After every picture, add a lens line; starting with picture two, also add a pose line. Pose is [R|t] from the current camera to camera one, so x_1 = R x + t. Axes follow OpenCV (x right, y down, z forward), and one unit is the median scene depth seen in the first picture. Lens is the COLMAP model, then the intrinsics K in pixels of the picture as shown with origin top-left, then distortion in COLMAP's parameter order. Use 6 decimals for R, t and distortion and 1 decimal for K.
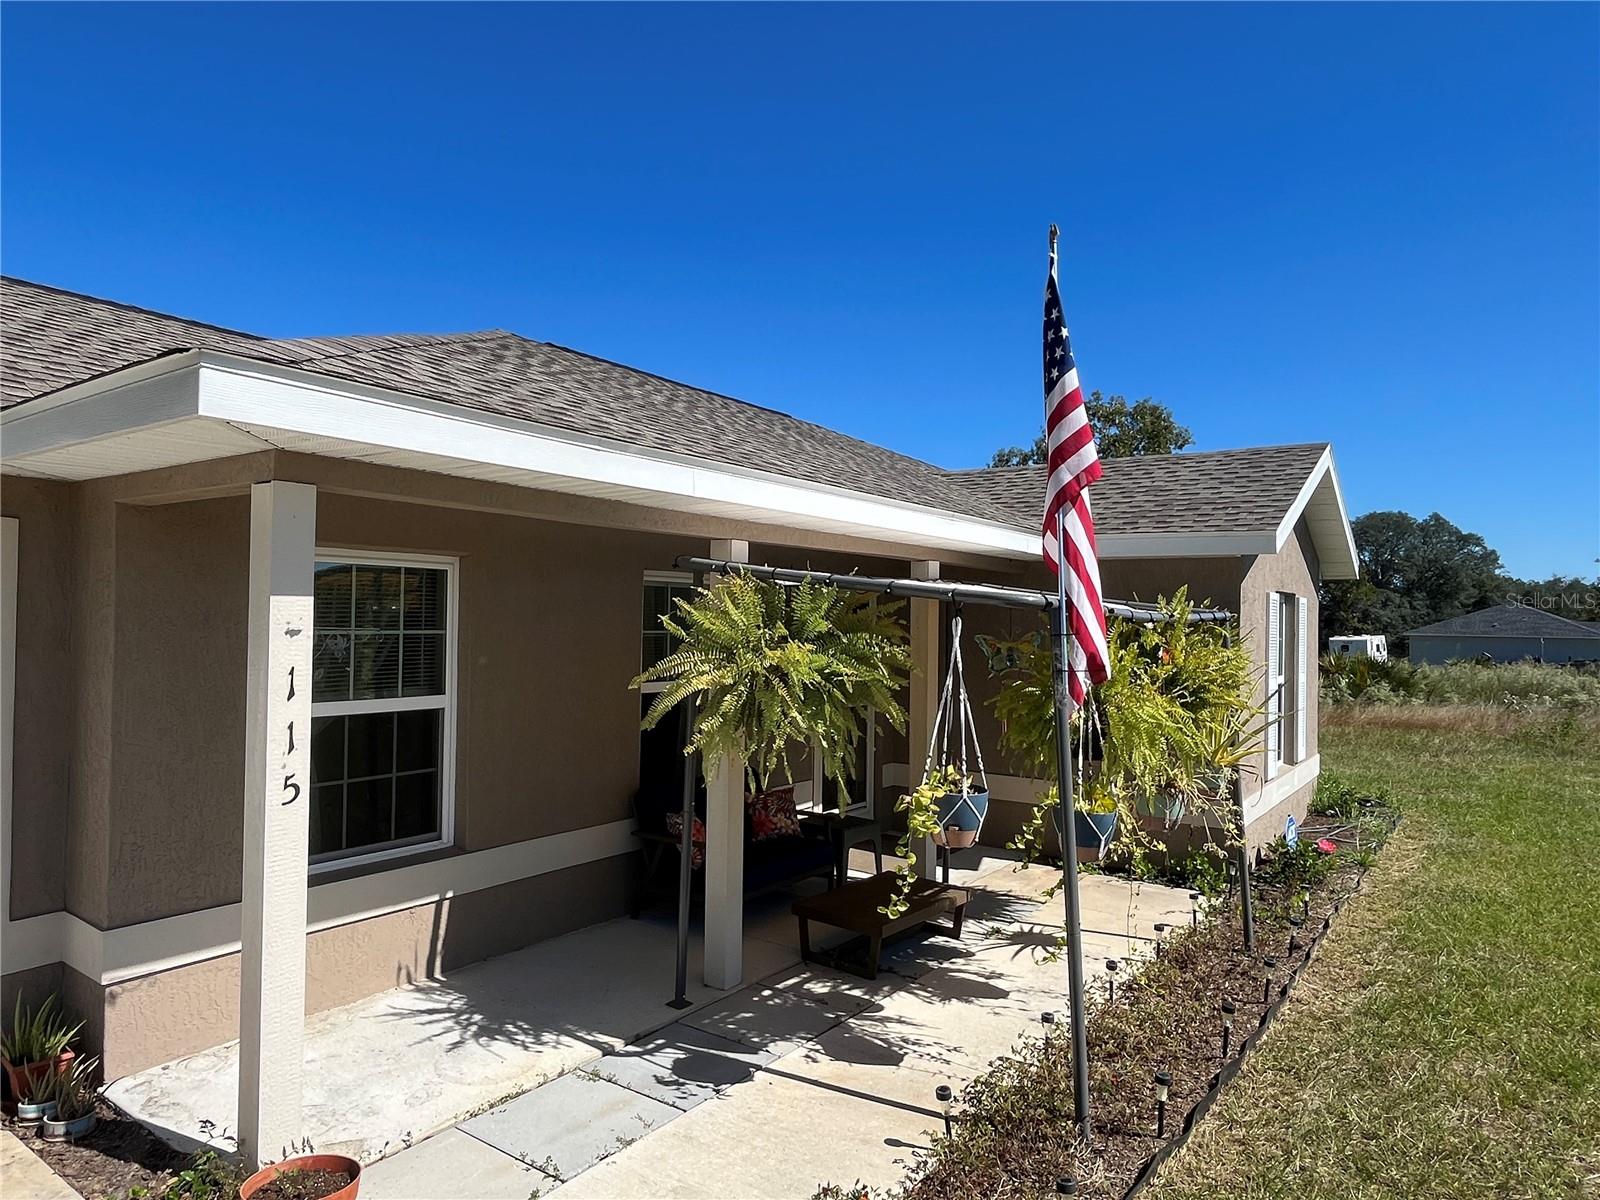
lens RADIAL K [[1024.3, 0, 787.0], [0, 1024.3, 604.4], [0, 0, 1]] dist [-0.000803, 0.000681]
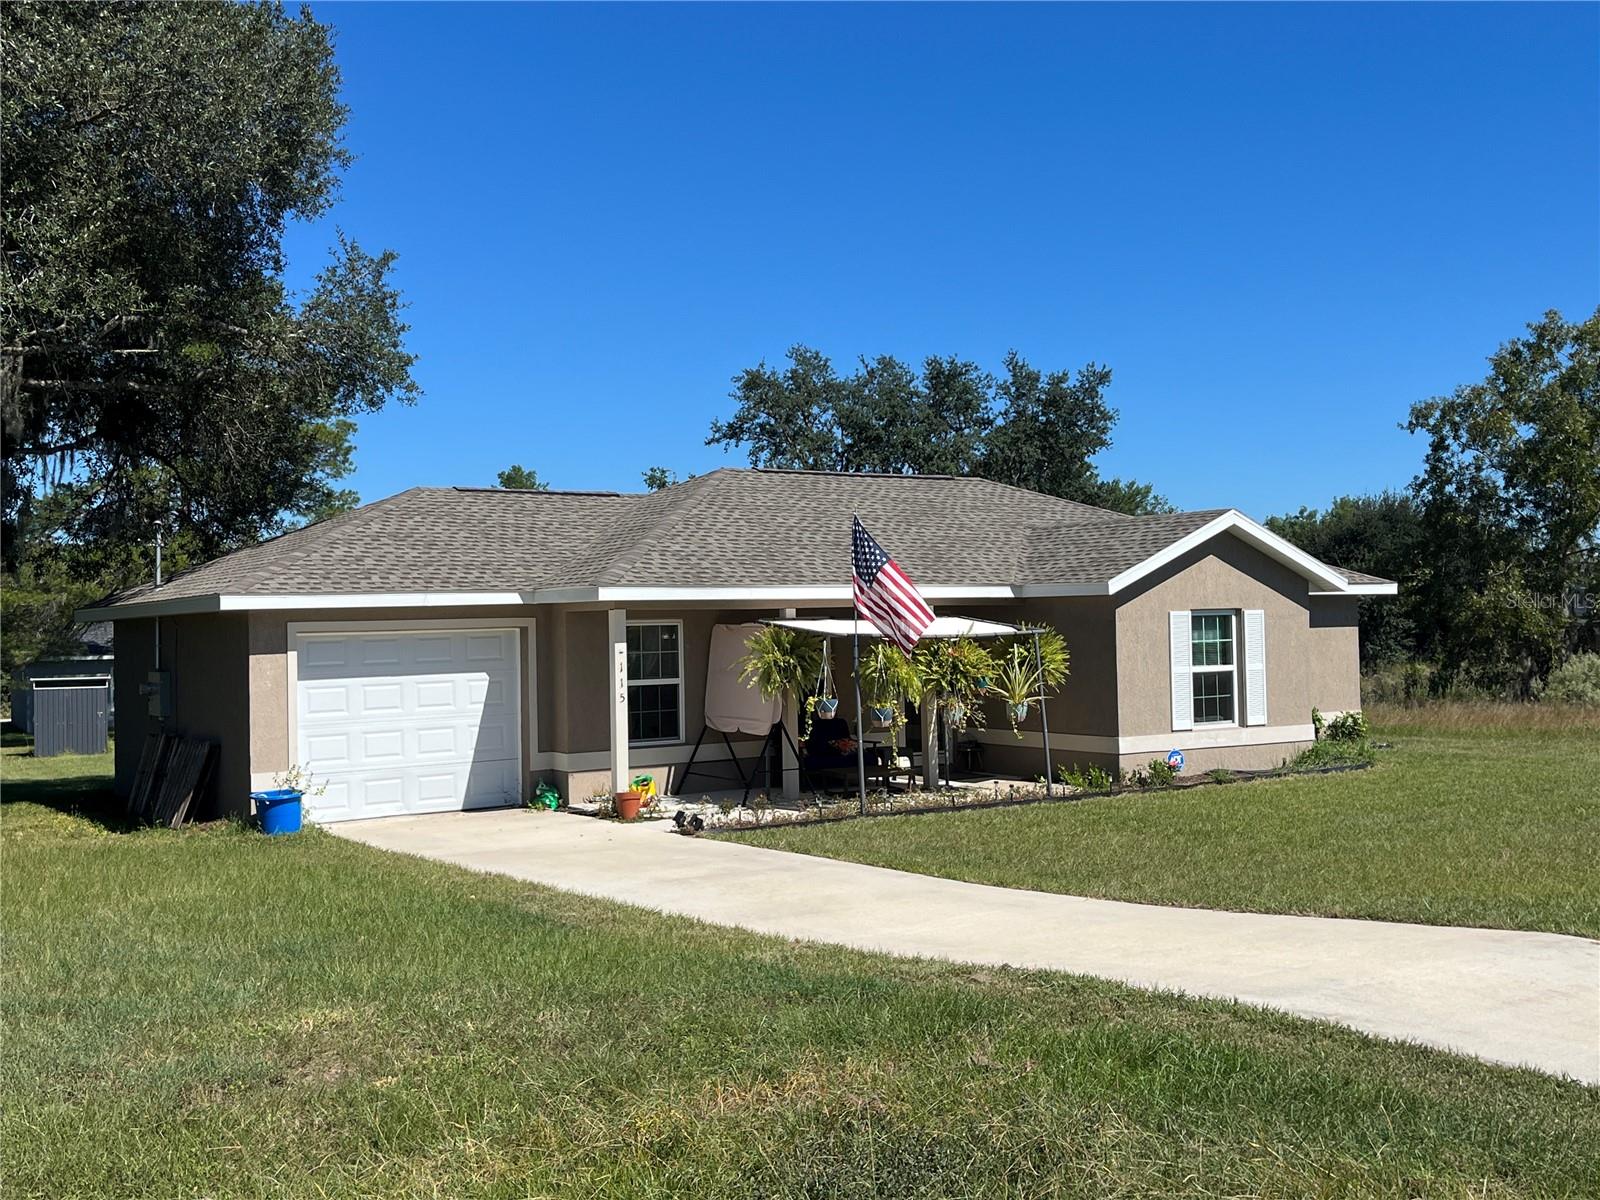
lens RADIAL K [[1670.9, 0, 795.1], [0, 1670.9, 594.3], [0, 0, 1]] dist [0.056511, 0.000000]
pose [[0.943574, -0.042819, -0.328381, 0.797779], [0.041278, 0.999080, -0.011664, -0.032809], [0.328579, -0.002549, 0.944473, -1.708718]]
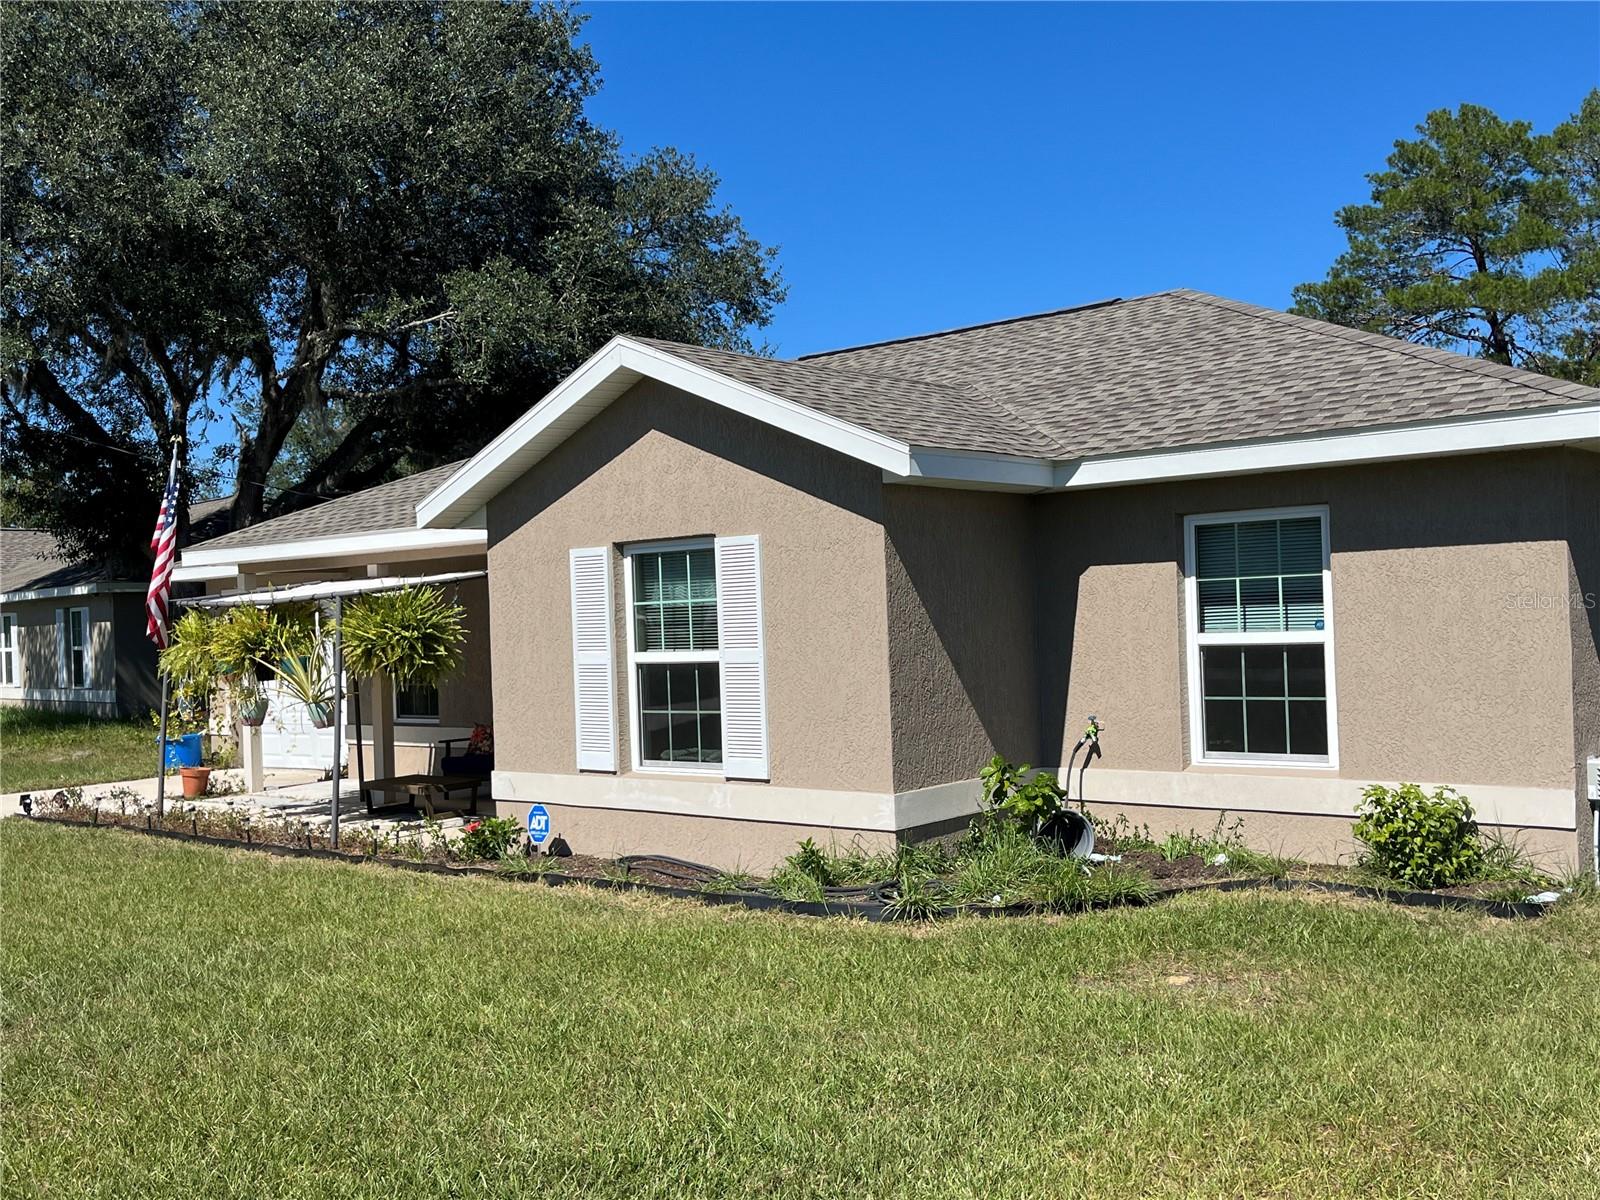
lens RADIAL K [[1571.1, 0, 794.0], [0, 1571.1, 604.8], [0, 0, 1]] dist [0.078328, 0.000000]
pose [[-0.058631, -0.020494, -0.998069, 1.811218], [0.051491, 0.998396, -0.023526, 0.076446], [0.996951, -0.052771, -0.057482, 1.248546]]
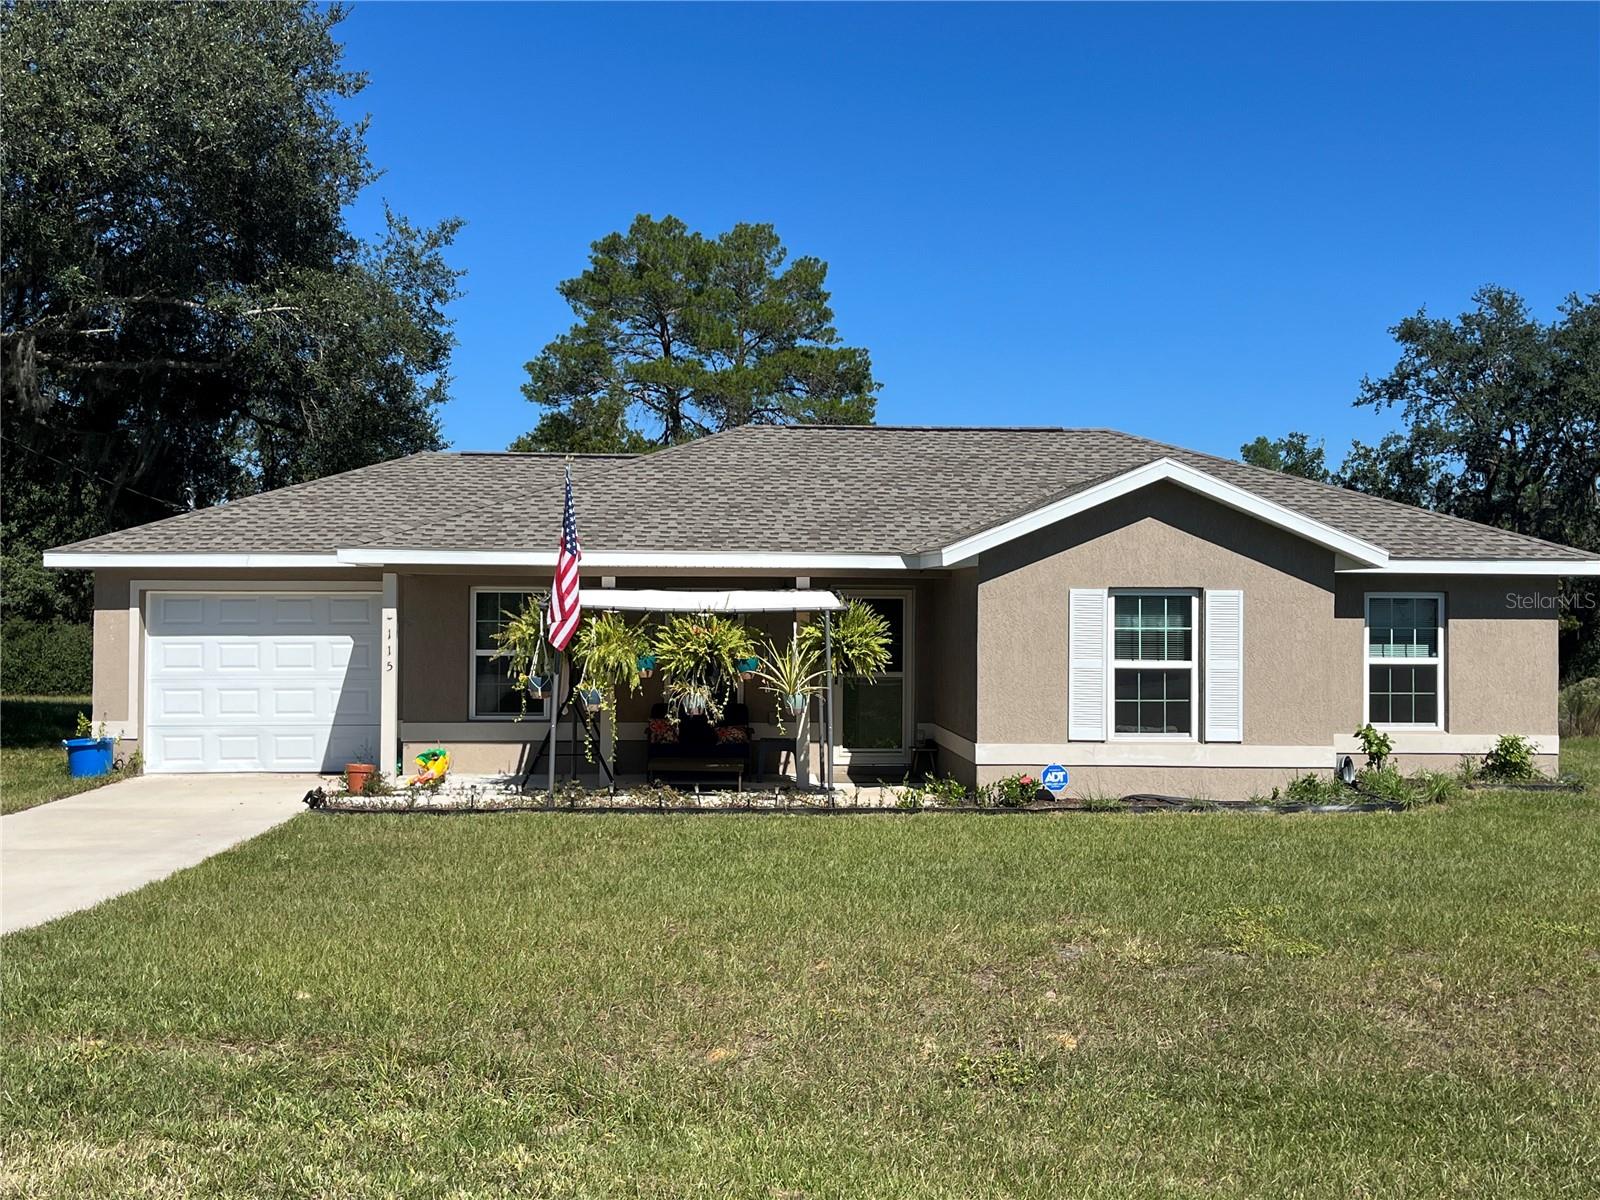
lens RADIAL K [[1670.9, 0, 805.4], [0, 1670.9, 606.6], [0, 0, 1]] dist [0.056511, 0.000000]
pose [[0.649681, -0.015310, -0.760052, 1.851709], [0.015476, 0.999856, -0.006913, 0.019077], [0.760049, -0.007271, 0.649825, -0.615892]]
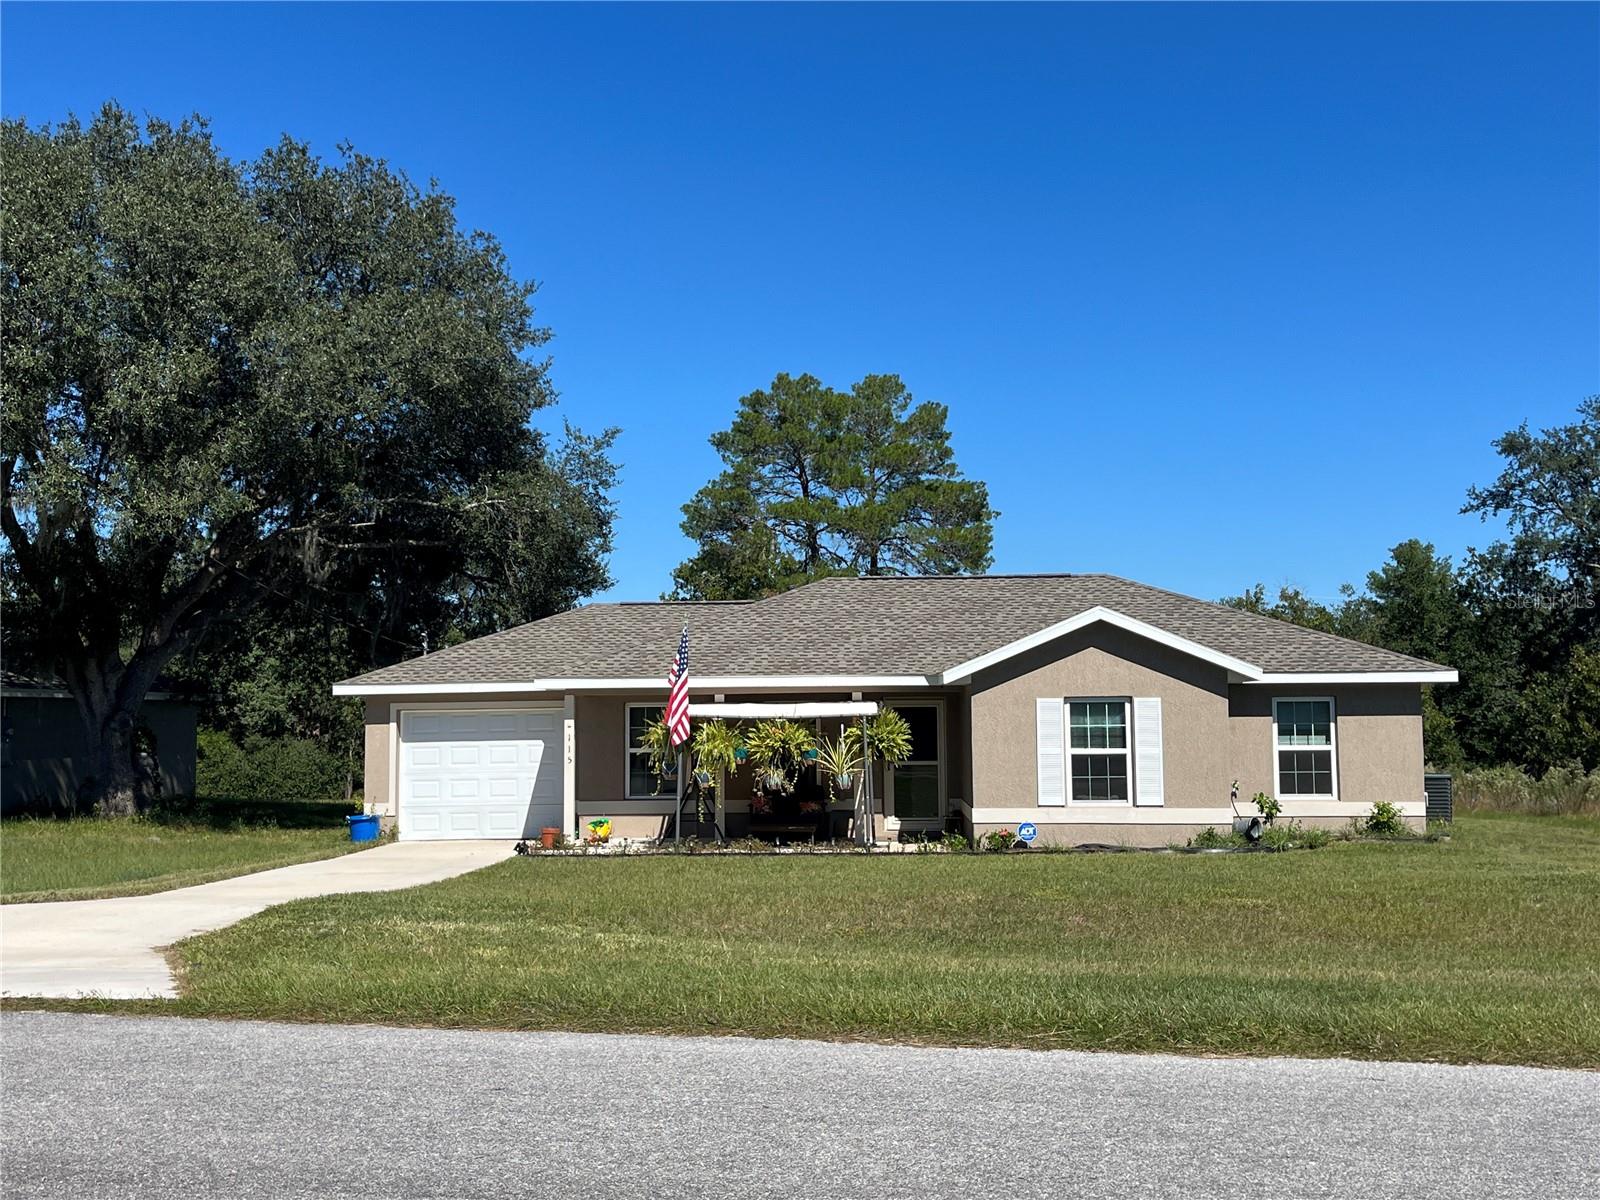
lens RADIAL K [[1742.7, 0, 808.0], [0, 1742.7, 585.2], [0, 0, 1]] dist [0.085288, 0.000000]
pose [[0.565417, -0.086016, -0.820308, 2.810385], [0.030308, 0.996042, -0.083553, 0.034086], [0.824248, 0.022381, 0.565786, -1.102352]]
